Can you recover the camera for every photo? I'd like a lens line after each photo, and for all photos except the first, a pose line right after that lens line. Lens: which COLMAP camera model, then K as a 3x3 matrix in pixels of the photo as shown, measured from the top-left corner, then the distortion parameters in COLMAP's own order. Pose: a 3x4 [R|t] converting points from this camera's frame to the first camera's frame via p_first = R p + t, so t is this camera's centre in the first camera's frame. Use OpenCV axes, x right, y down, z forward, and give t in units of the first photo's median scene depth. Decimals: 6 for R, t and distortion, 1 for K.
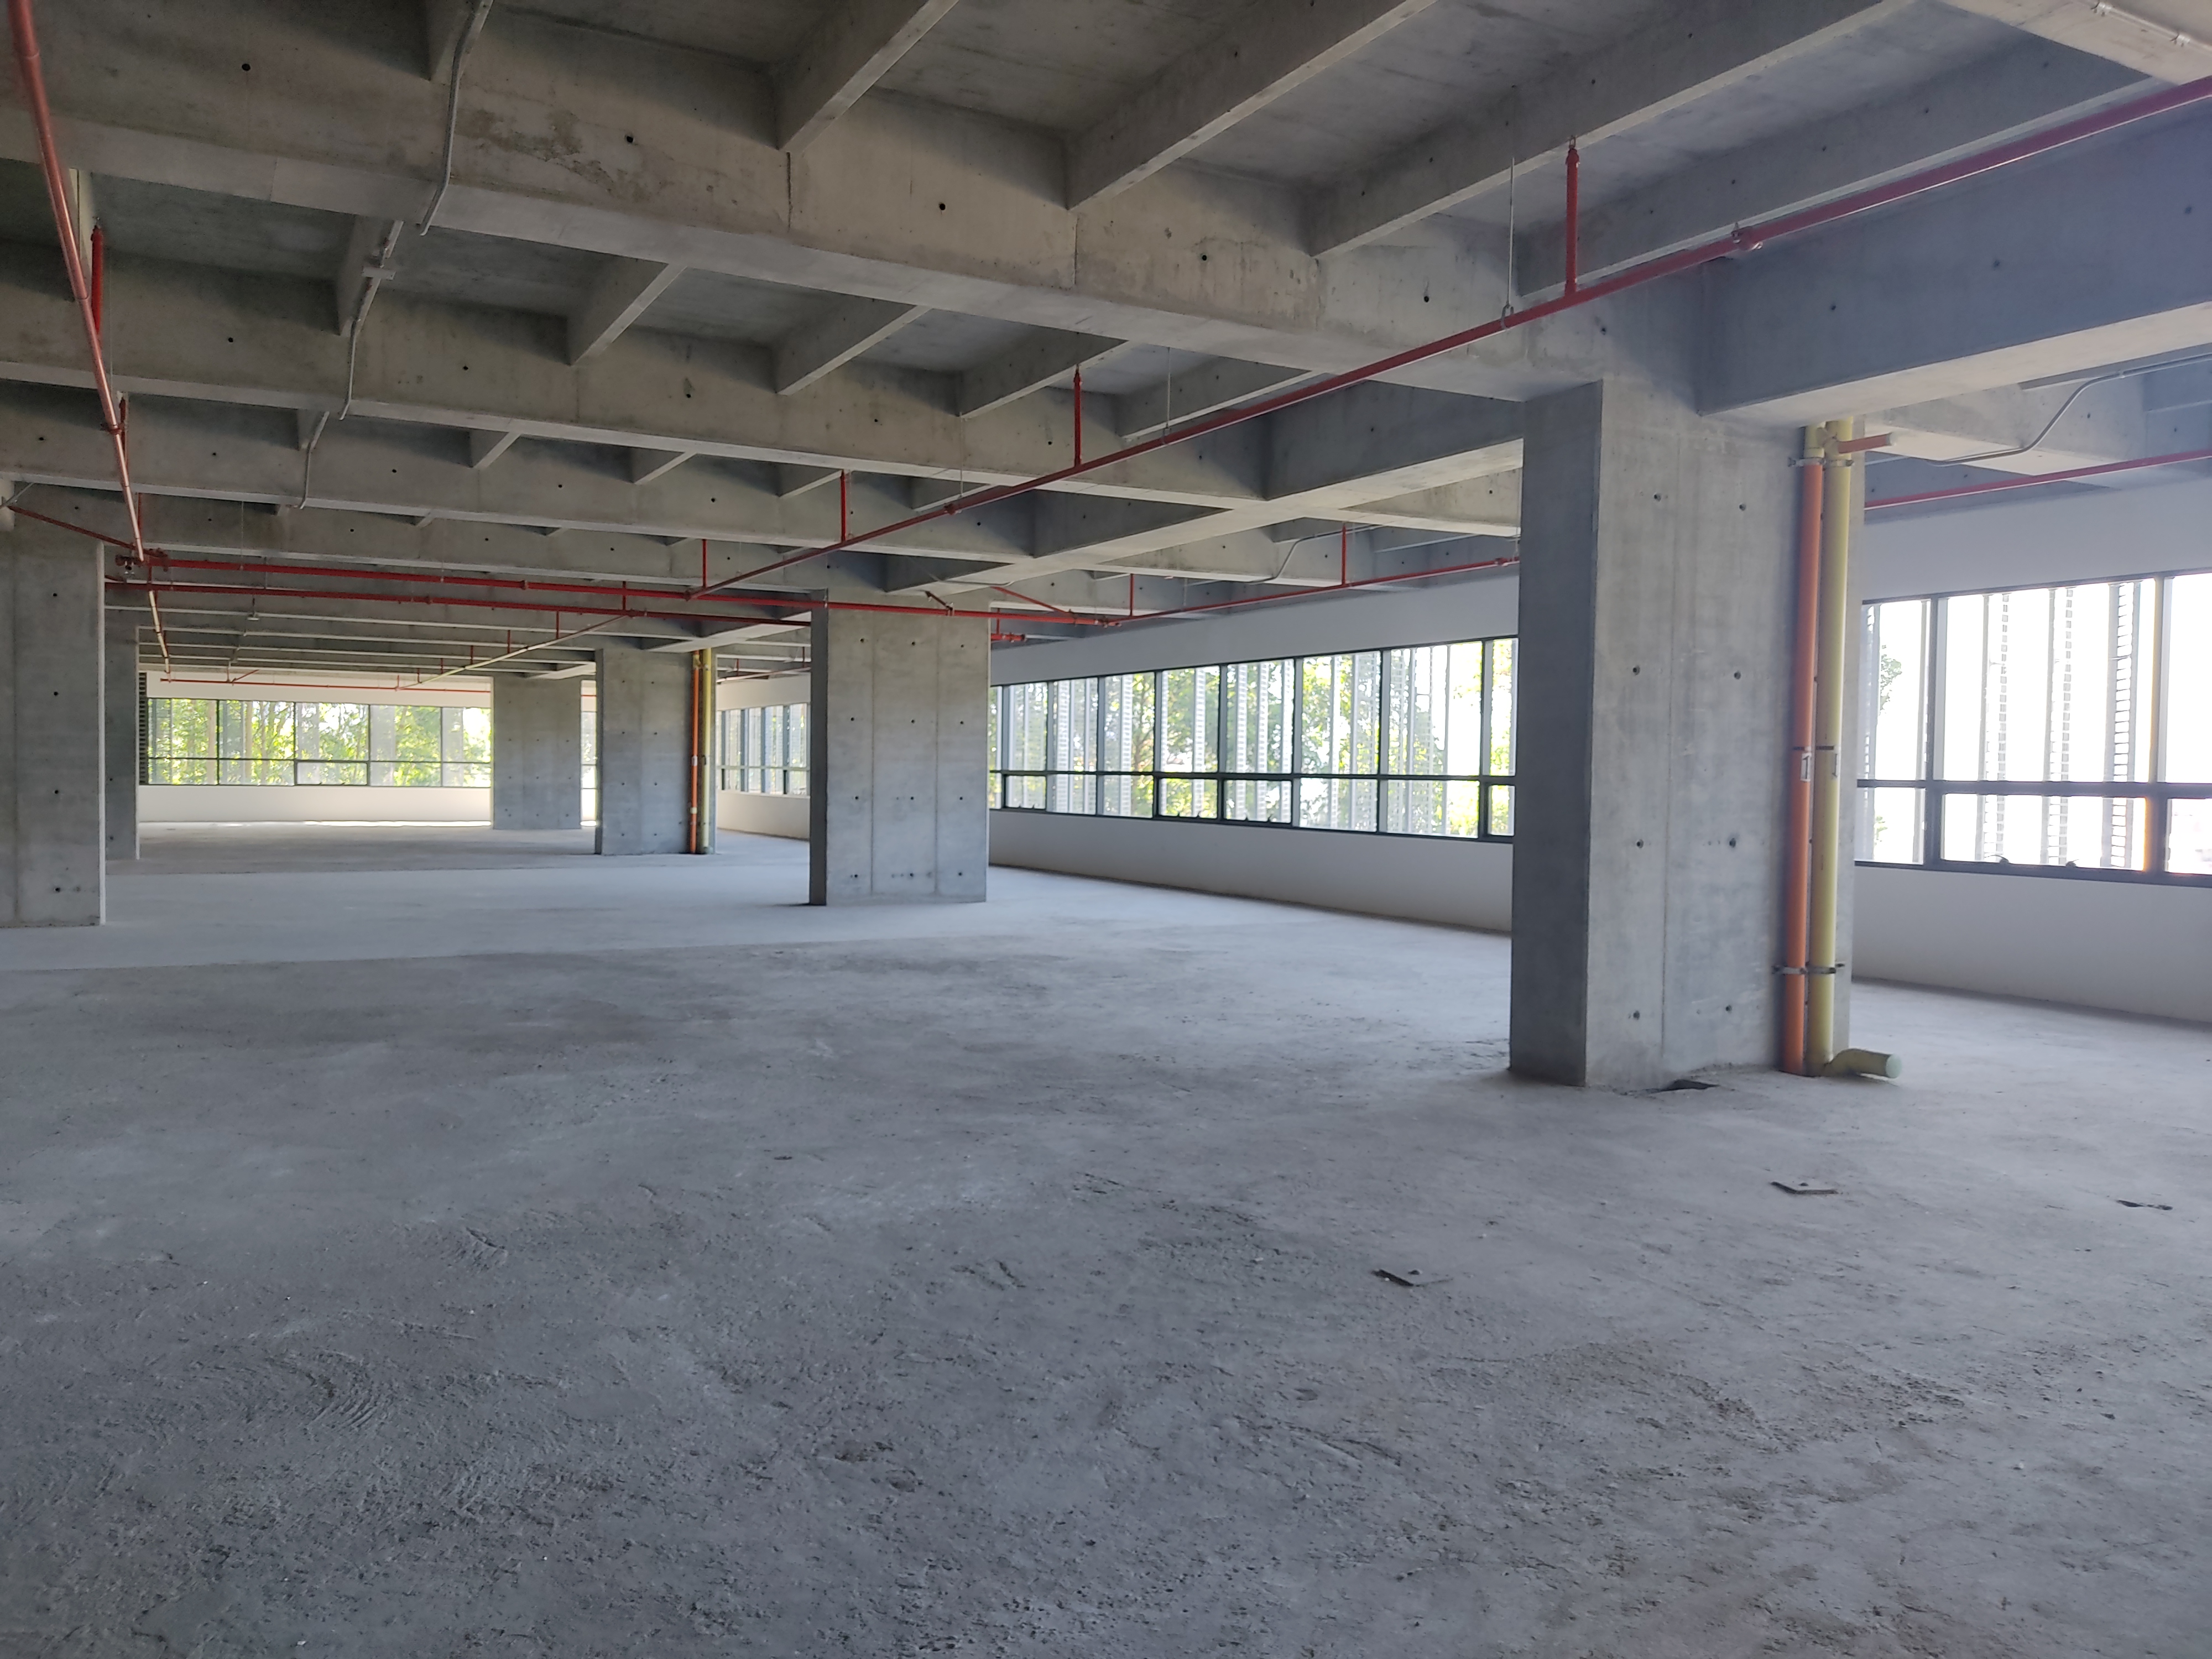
lens RADIAL K [[1671.1, 0, 1102.1], [0, 1671.1, 820.9], [0, 0, 1]] dist [0.117136, -0.214771]
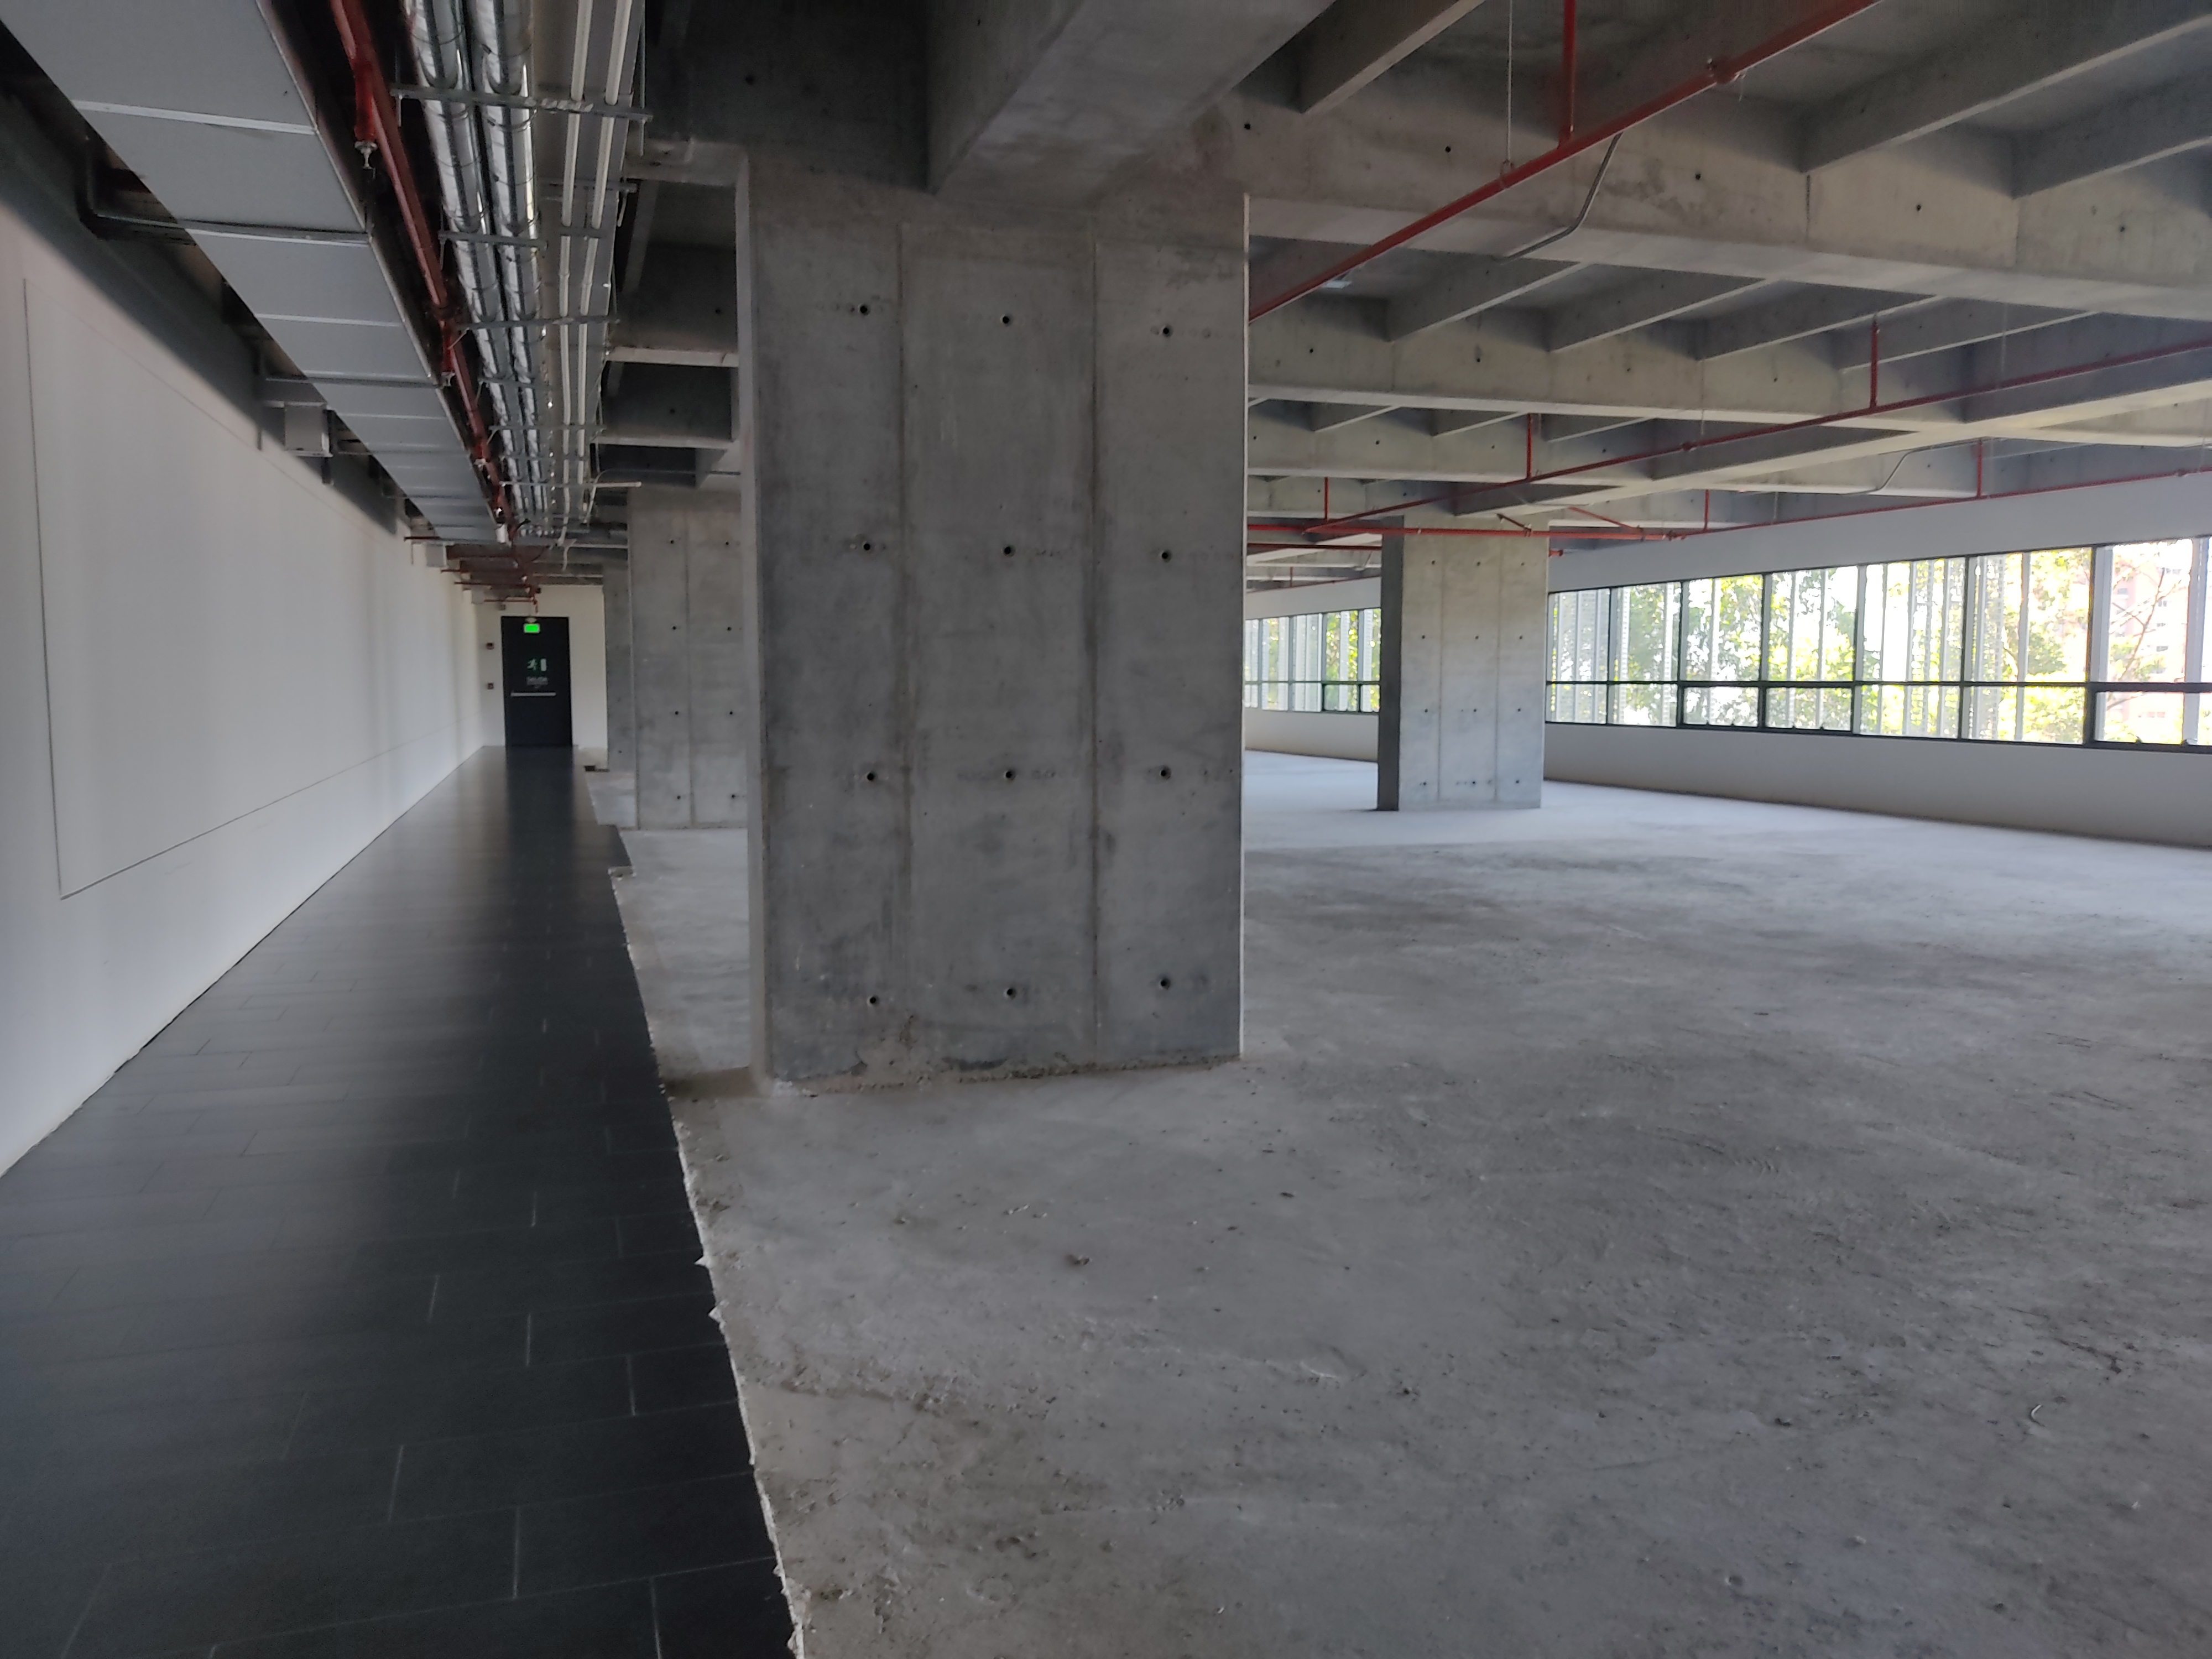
lens RADIAL K [[1674.8, 0, 1106.0], [0, 1674.8, 829.5], [0, 0, 1]] dist [0.087768, -0.157099]
pose [[0.983420, 0.002482, -0.181325, -0.317242], [0.008298, 0.998243, 0.058669, -0.005686], [0.181153, -0.059201, 0.981672, -0.200137]]
